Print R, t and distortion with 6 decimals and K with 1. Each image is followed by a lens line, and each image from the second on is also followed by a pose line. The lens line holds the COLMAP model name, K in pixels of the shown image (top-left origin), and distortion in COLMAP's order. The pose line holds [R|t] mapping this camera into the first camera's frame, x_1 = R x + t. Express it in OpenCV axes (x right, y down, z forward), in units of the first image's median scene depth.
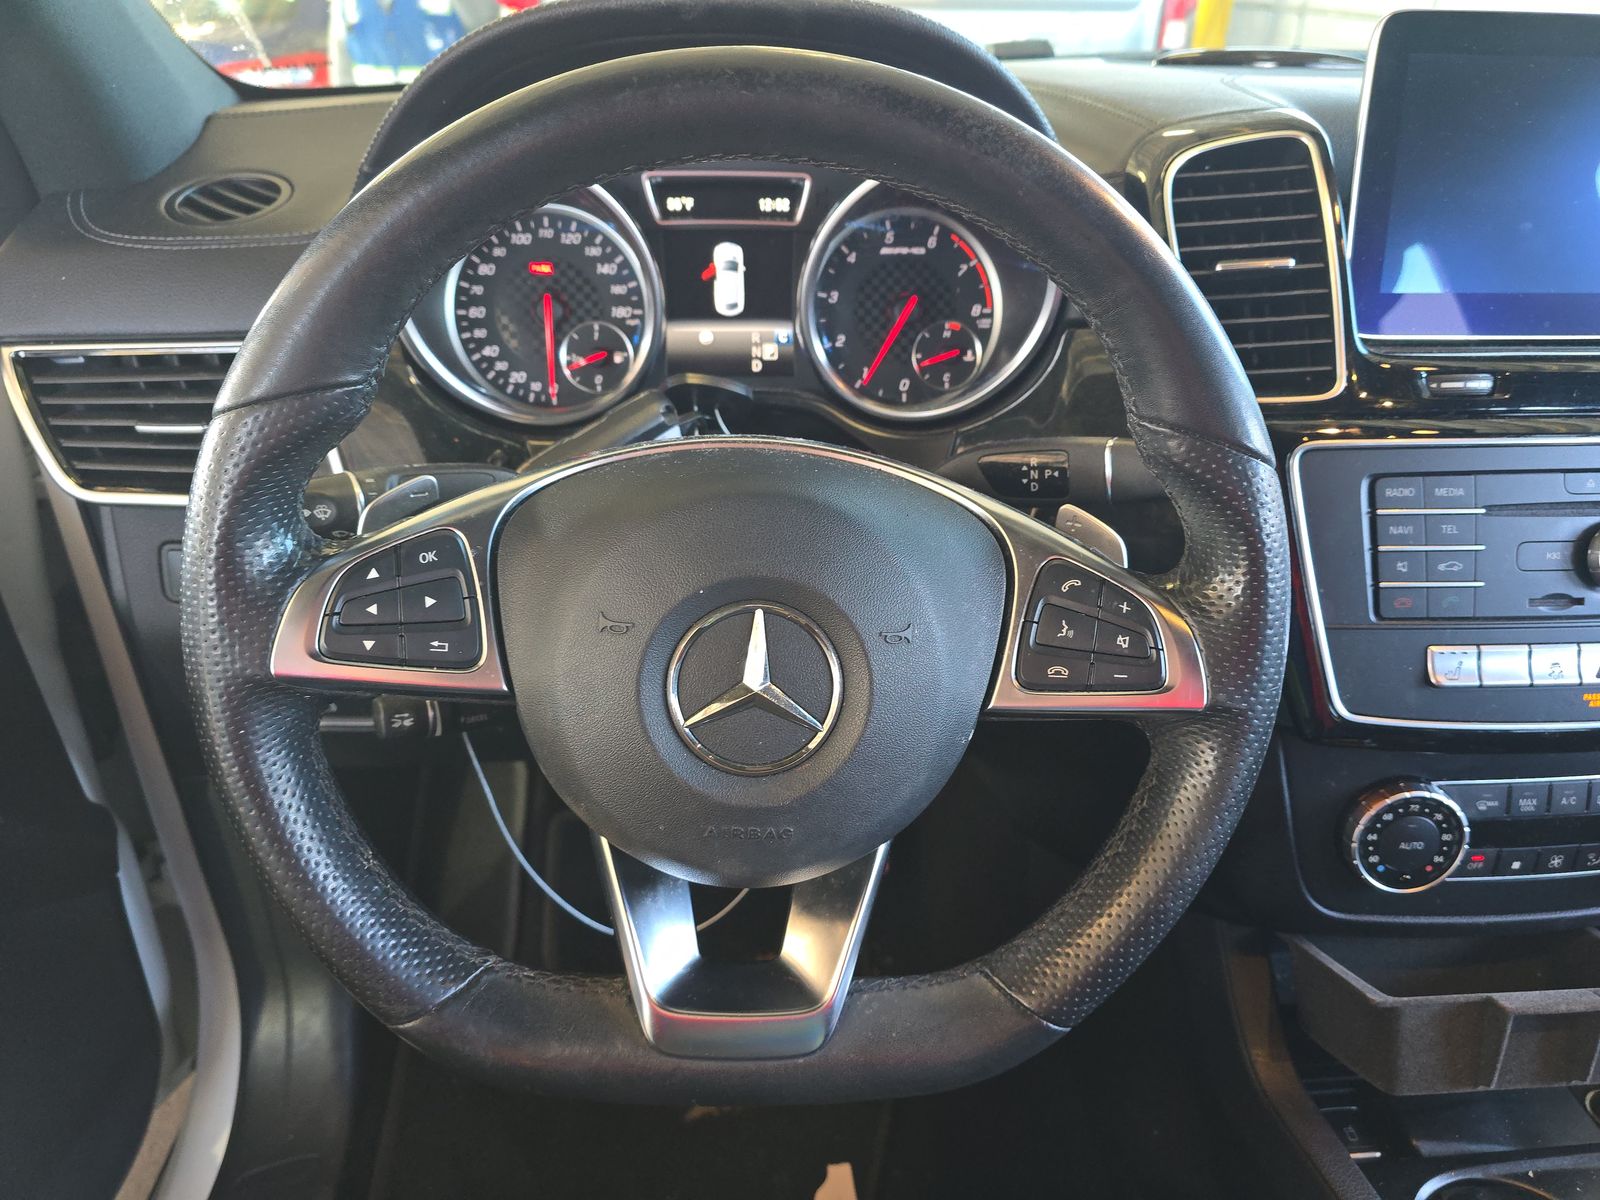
lens RADIAL K [[1056.0, 0, 786.6], [0, 1056.0, 591.1], [0, 0, 1]] dist [0.044149, -0.031922]
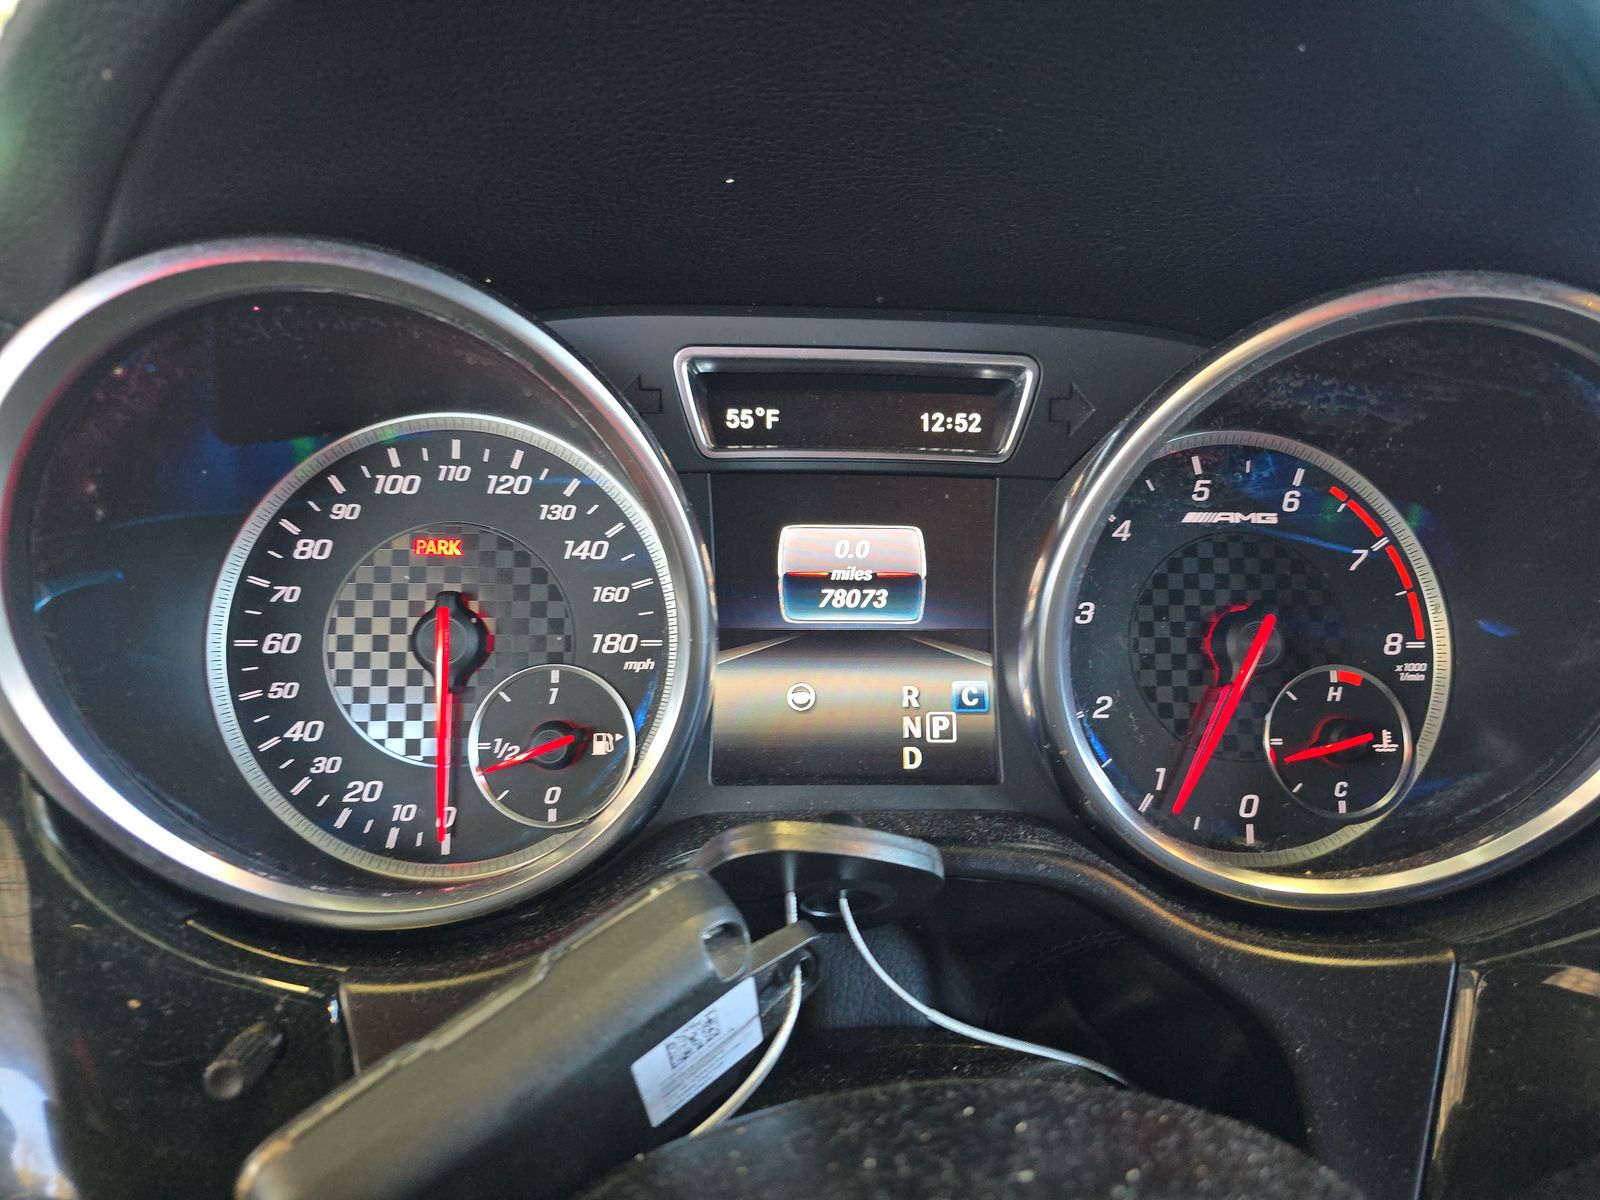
lens RADIAL K [[1056.0, 0, 802.5], [0, 1056.0, 604.1], [0, 0, 1]] dist [0.044149, -0.031922]
pose [[0.999893, 0.009236, 0.011300, -0.082952], [-0.006344, 0.972367, -0.233371, -0.177470], [-0.013144, 0.233275, 0.972322, 0.569032]]
